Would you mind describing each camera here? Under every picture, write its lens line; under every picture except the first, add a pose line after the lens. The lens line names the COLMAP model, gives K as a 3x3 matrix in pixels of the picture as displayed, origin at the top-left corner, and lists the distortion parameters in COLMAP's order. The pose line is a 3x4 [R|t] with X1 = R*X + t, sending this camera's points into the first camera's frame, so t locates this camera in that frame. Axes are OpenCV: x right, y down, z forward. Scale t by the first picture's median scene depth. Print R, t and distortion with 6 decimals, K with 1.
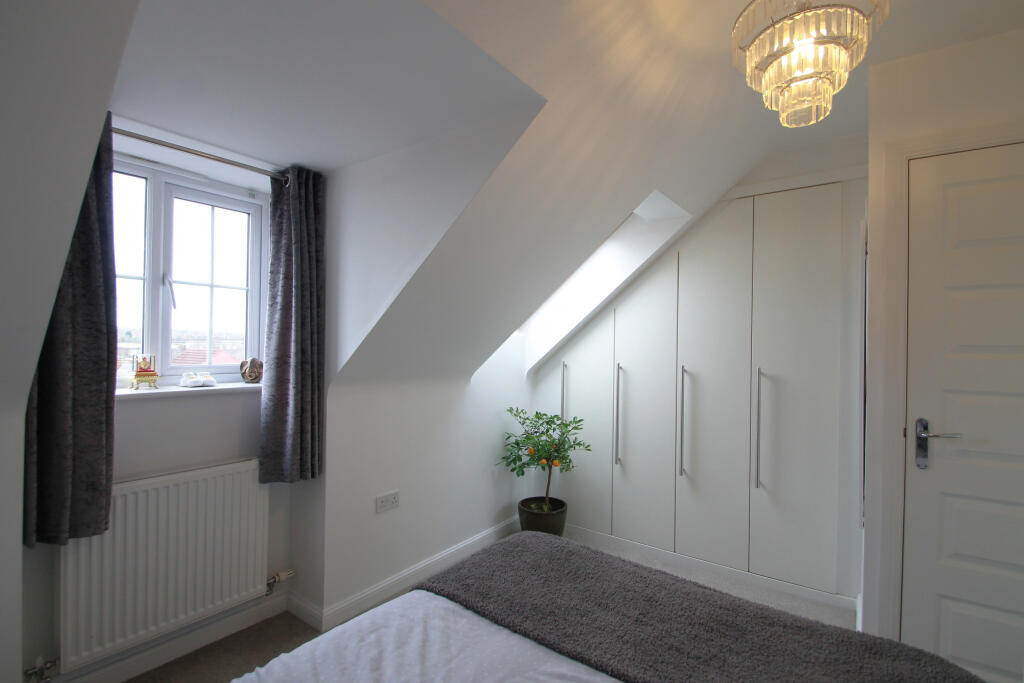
lens RADIAL K [[482.2, 0, 502.9], [0, 482.2, 344.1], [0, 0, 1]] dist [-0.023184, -0.000209]
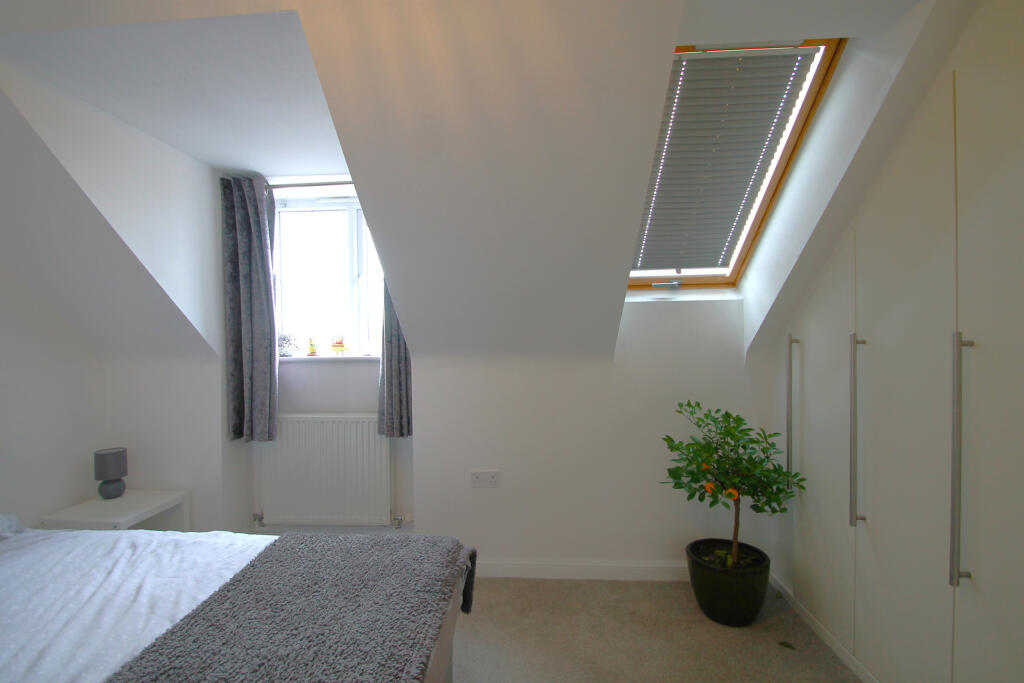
lens RADIAL K [[482.2, 0, 502.9], [0, 482.2, 344.1], [0, 0, 1]] dist [-0.023184, -0.000209]
pose [[0.541180, -0.008399, -0.840865, 0.686263], [0.024874, 0.999672, 0.006024, 0.057477], [0.840539, -0.024175, 0.541212, 0.579674]]
